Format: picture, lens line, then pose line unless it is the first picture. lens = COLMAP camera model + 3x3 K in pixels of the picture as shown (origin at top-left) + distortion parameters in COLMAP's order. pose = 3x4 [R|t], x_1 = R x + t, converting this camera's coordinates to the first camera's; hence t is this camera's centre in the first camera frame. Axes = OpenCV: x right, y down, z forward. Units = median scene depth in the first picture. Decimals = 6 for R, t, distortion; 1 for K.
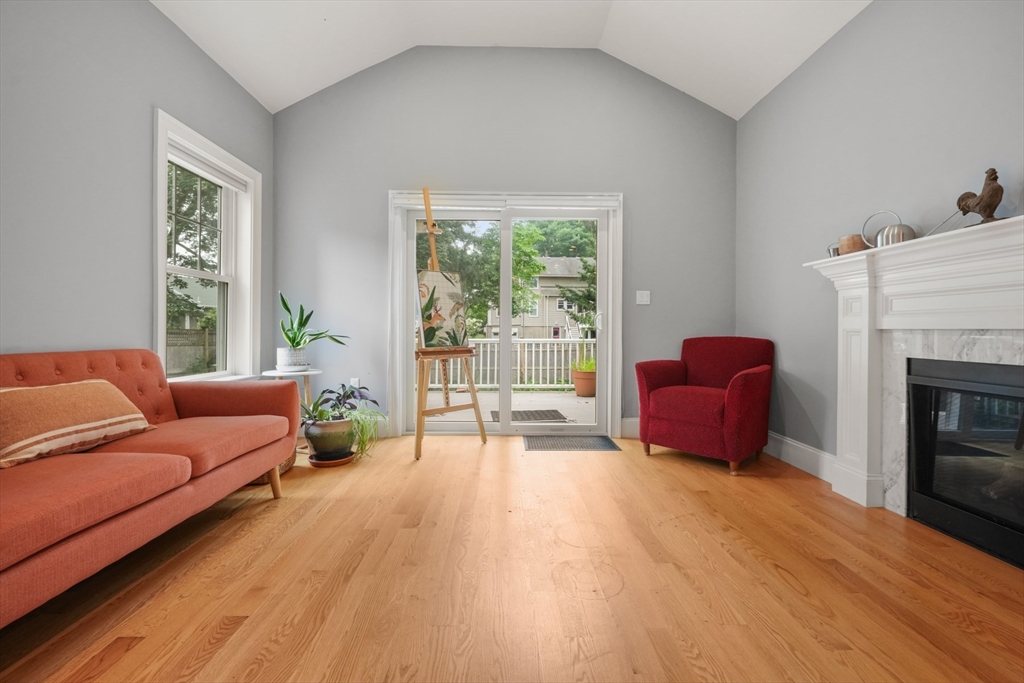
lens RADIAL K [[419.5, 0, 497.5], [0, 419.5, 329.6], [0, 0, 1]] dist [0.000400, 0.001276]
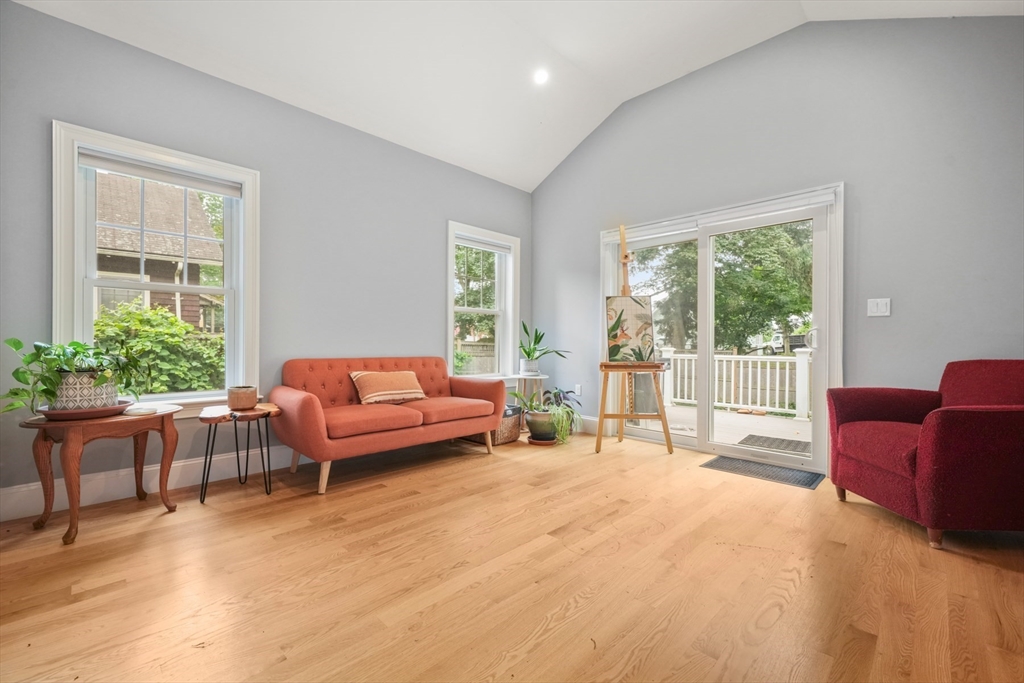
lens RADIAL K [[419.5, 0, 516.3], [0, 419.5, 342.8], [0, 0, 1]] dist [0.000400, 0.001276]
pose [[0.709565, -0.000674, -0.704639, 0.489230], [-0.002451, 0.999991, -0.003424, -0.006552], [0.704635, 0.004157, 0.709557, -0.035640]]
